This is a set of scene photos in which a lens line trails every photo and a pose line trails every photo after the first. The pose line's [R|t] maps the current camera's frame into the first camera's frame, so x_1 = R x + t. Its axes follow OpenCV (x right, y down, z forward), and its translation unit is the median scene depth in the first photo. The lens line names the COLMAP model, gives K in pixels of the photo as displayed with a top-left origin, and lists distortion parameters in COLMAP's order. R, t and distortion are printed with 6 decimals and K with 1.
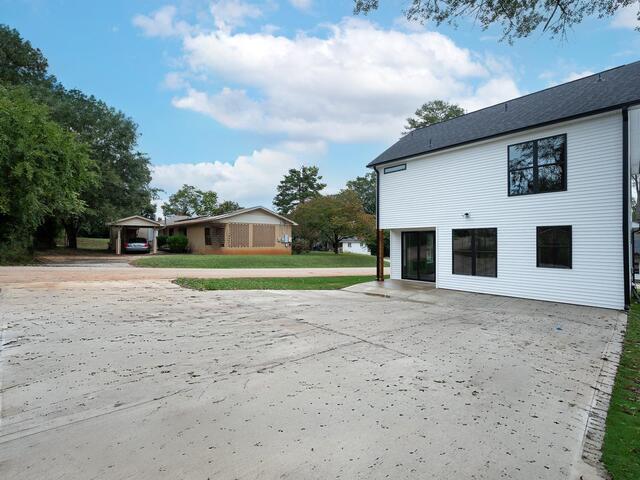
lens RADIAL K [[287.8, 0, 320.1], [0, 287.8, 240.0], [0, 0, 1]] dist [0.000404, -0.000770]
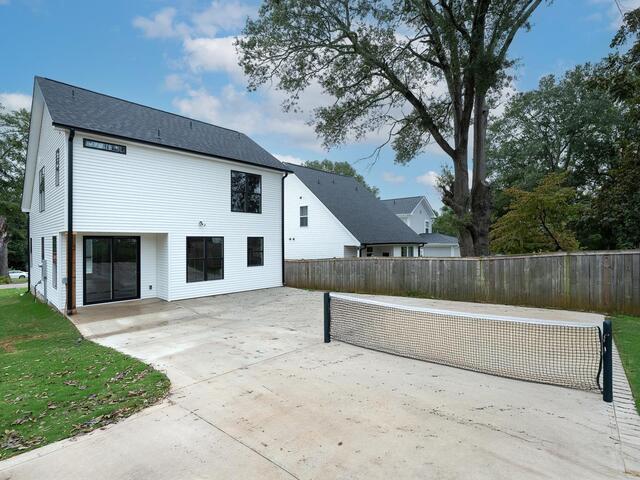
lens RADIAL K [[326.2, 0, 317.7], [0, 326.2, 240.0], [0, 0, 1]] dist [-0.001630, 0.000092]
pose [[-0.058061, 0.002010, 0.998311, -0.657310], [-0.002392, 0.999995, -0.002153, -0.024167], [-0.998310, -0.002513, -0.058056, 0.627667]]
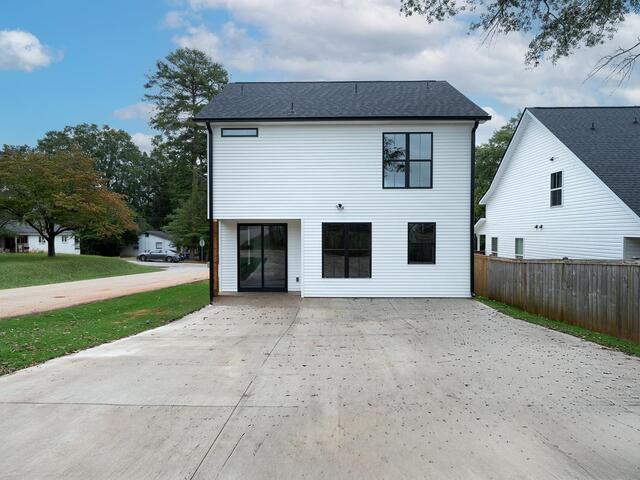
lens RADIAL K [[366.3, 0, 321.4], [0, 366.3, 240.7], [0, 0, 1]] dist [-0.003037, -0.000470]
pose [[0.694480, -0.015855, 0.719337, -0.280565], [-0.003297, 0.999677, 0.025217, -0.013032], [-0.719504, -0.019884, 0.694203, 0.290833]]
